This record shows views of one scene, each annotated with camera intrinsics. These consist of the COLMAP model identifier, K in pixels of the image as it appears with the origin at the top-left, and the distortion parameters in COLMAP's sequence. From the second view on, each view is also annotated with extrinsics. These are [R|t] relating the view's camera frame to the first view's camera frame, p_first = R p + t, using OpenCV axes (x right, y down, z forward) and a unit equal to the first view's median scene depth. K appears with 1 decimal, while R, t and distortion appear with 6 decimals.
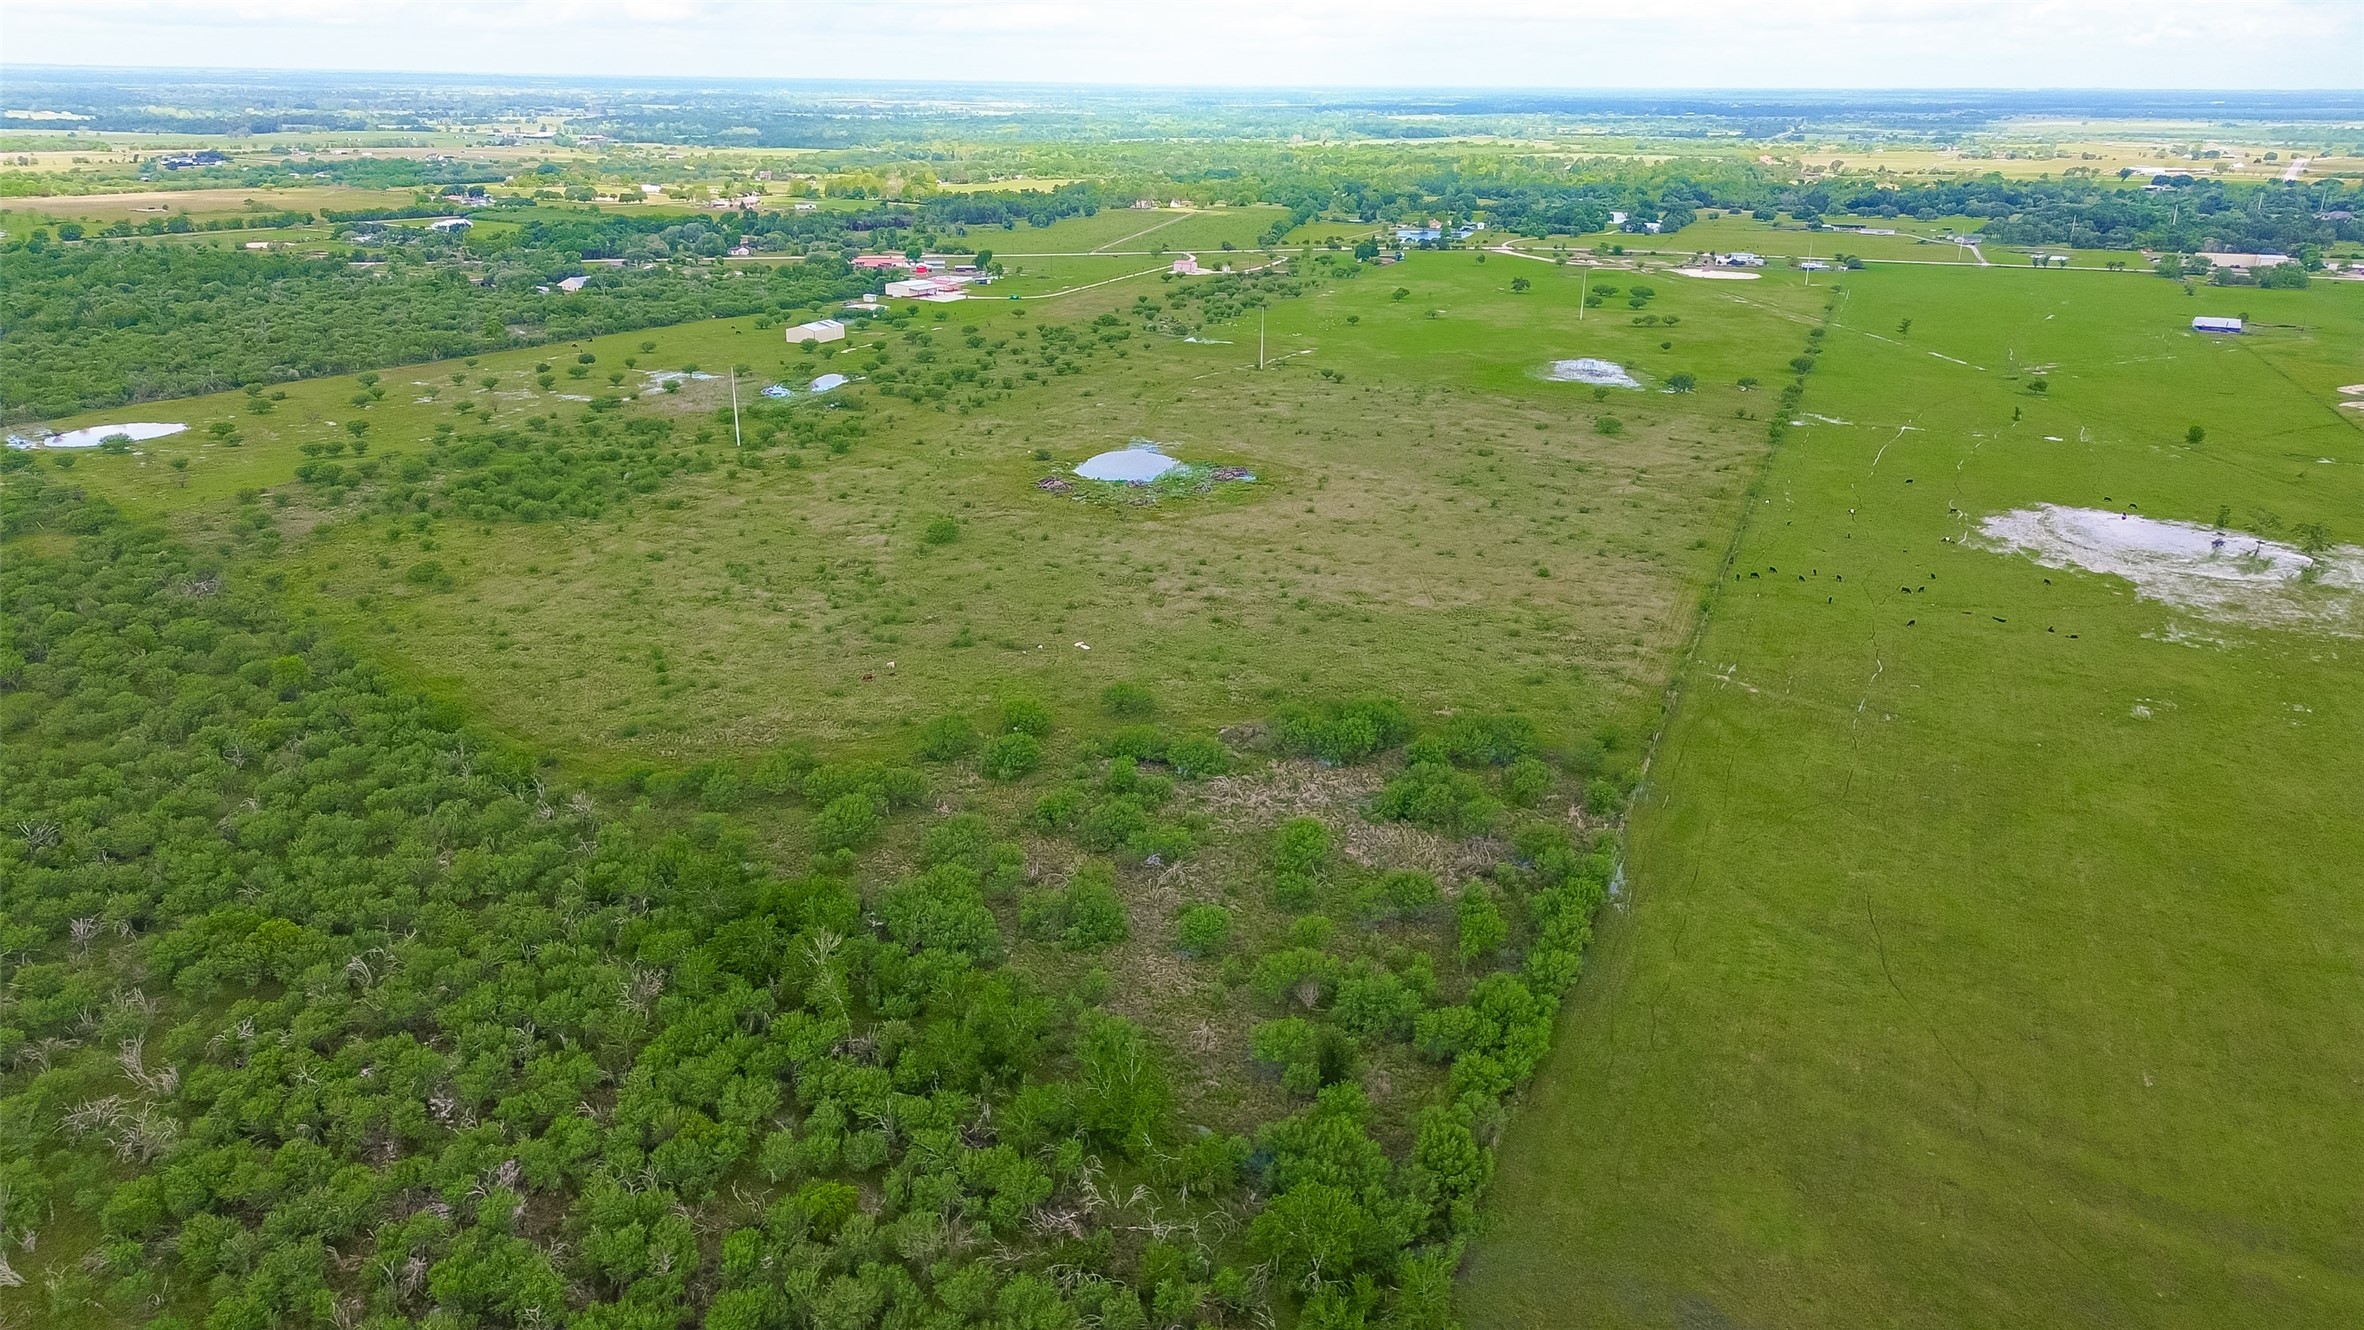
lens RADIAL K [[1661.6, 0, 1187.1], [0, 1661.6, 686.4], [0, 0, 1]] dist [0.075260, -0.070851]
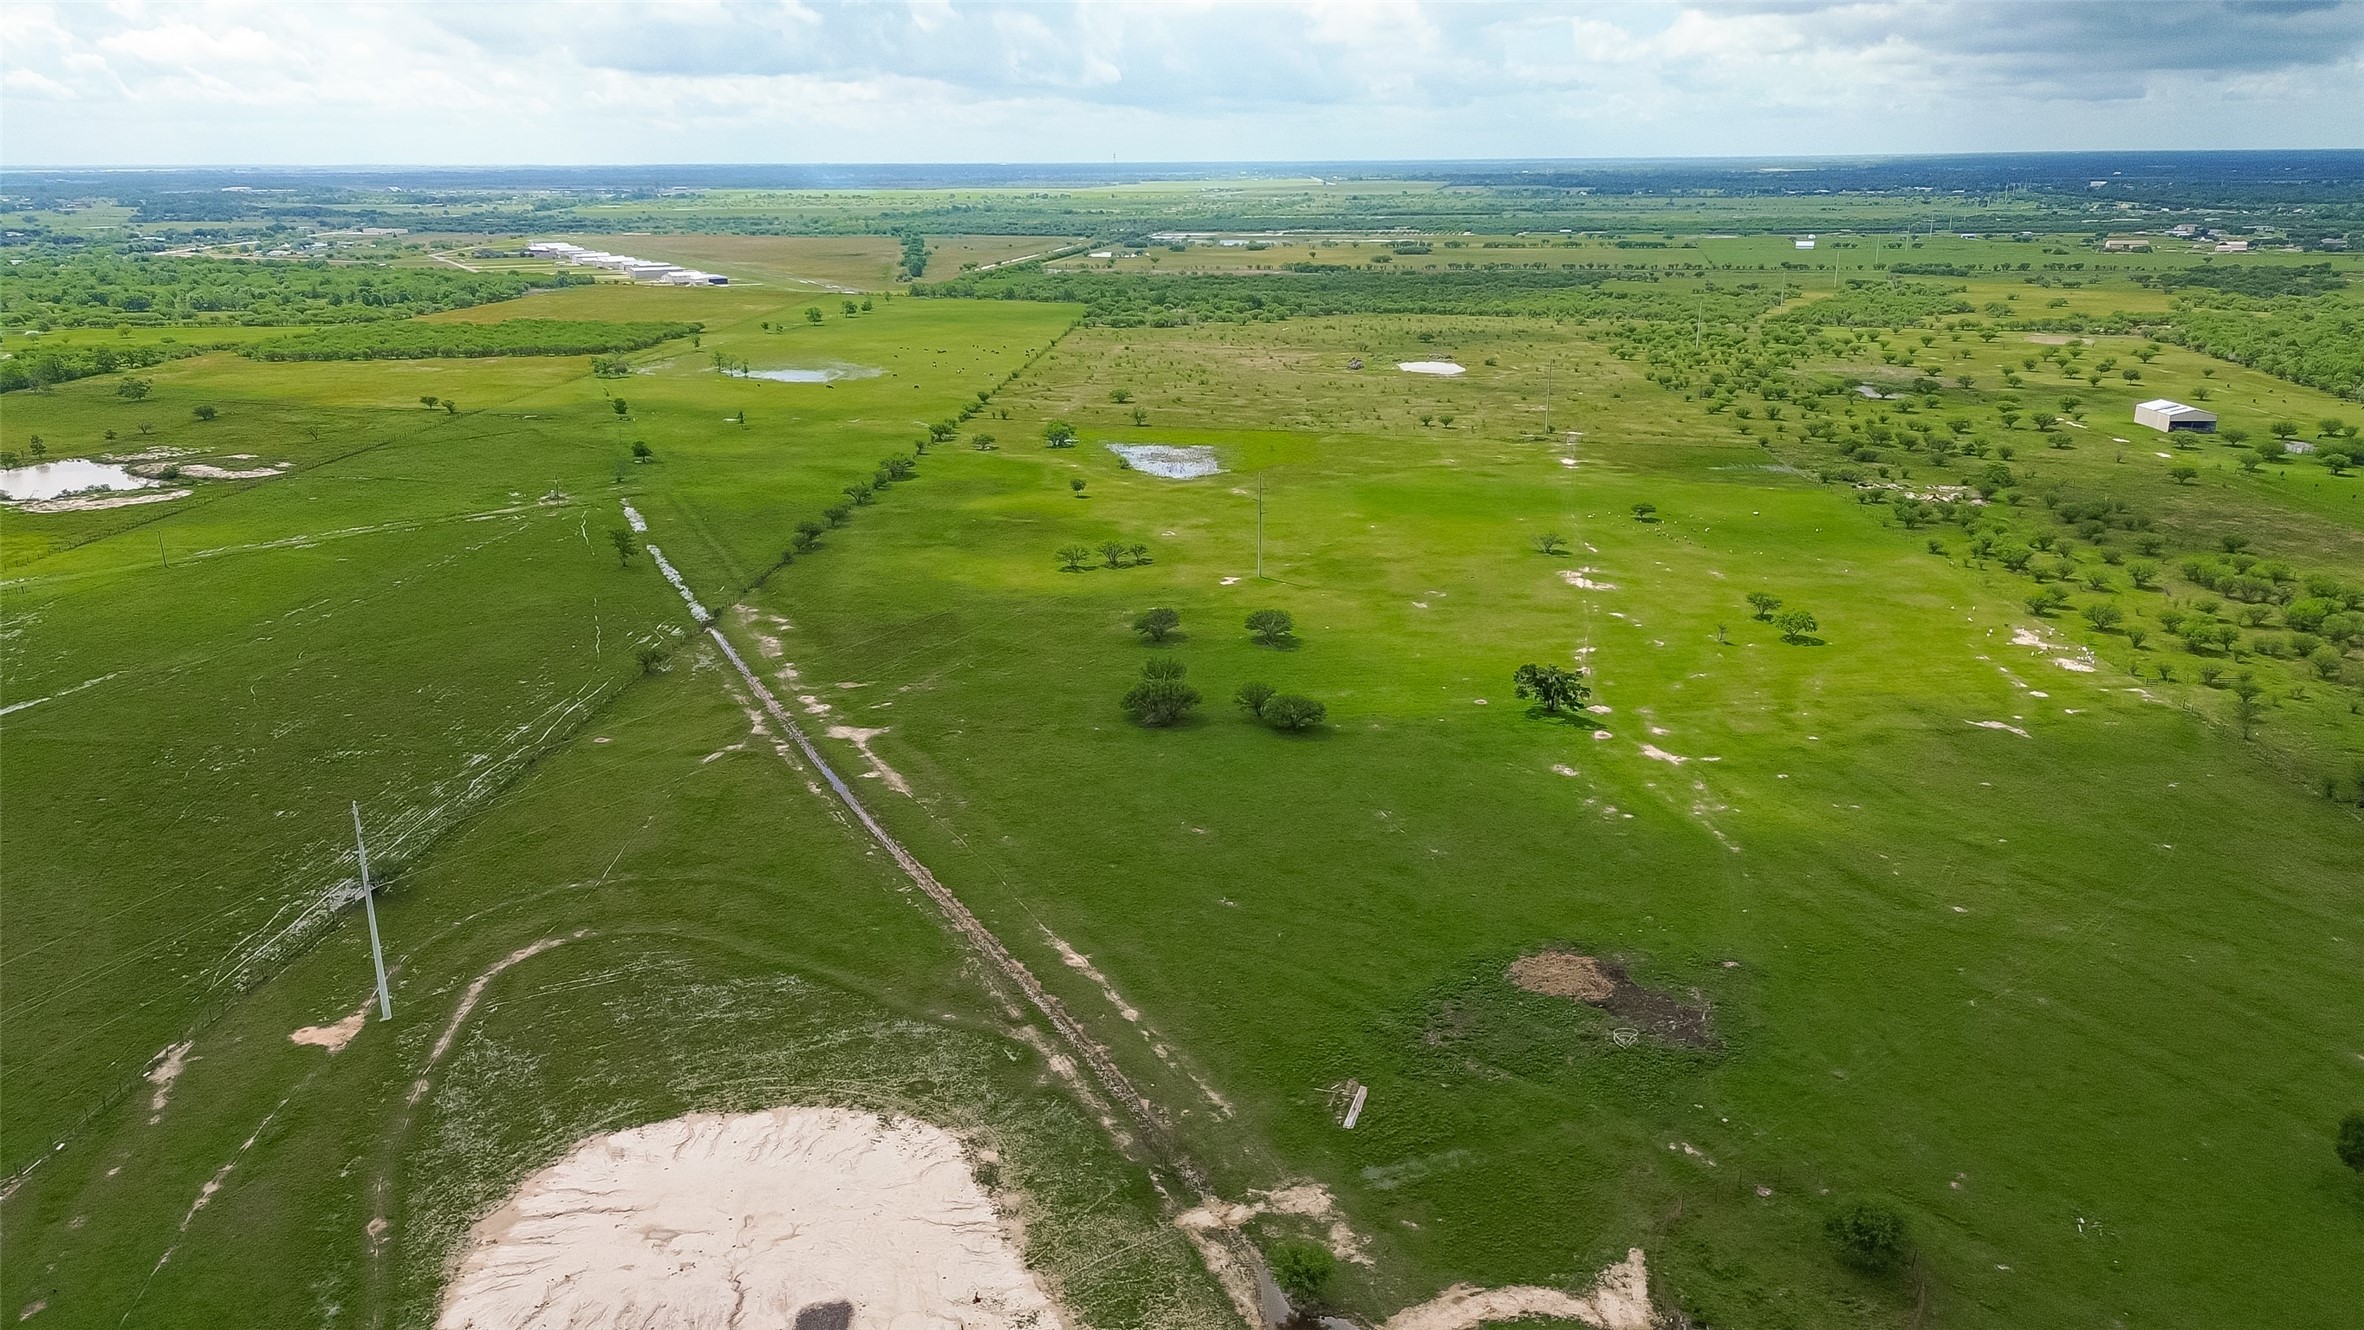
lens RADIAL K [[1661.6, 0, 1184.5], [0, 1661.6, 663.8], [0, 0, 1]] dist [0.075260, -0.070851]
pose [[-0.945010, 0.092263, -0.313757, 0.364071], [-0.113474, 0.807276, 0.579163, -0.420207], [0.306724, 0.582918, -0.752414, 1.229615]]
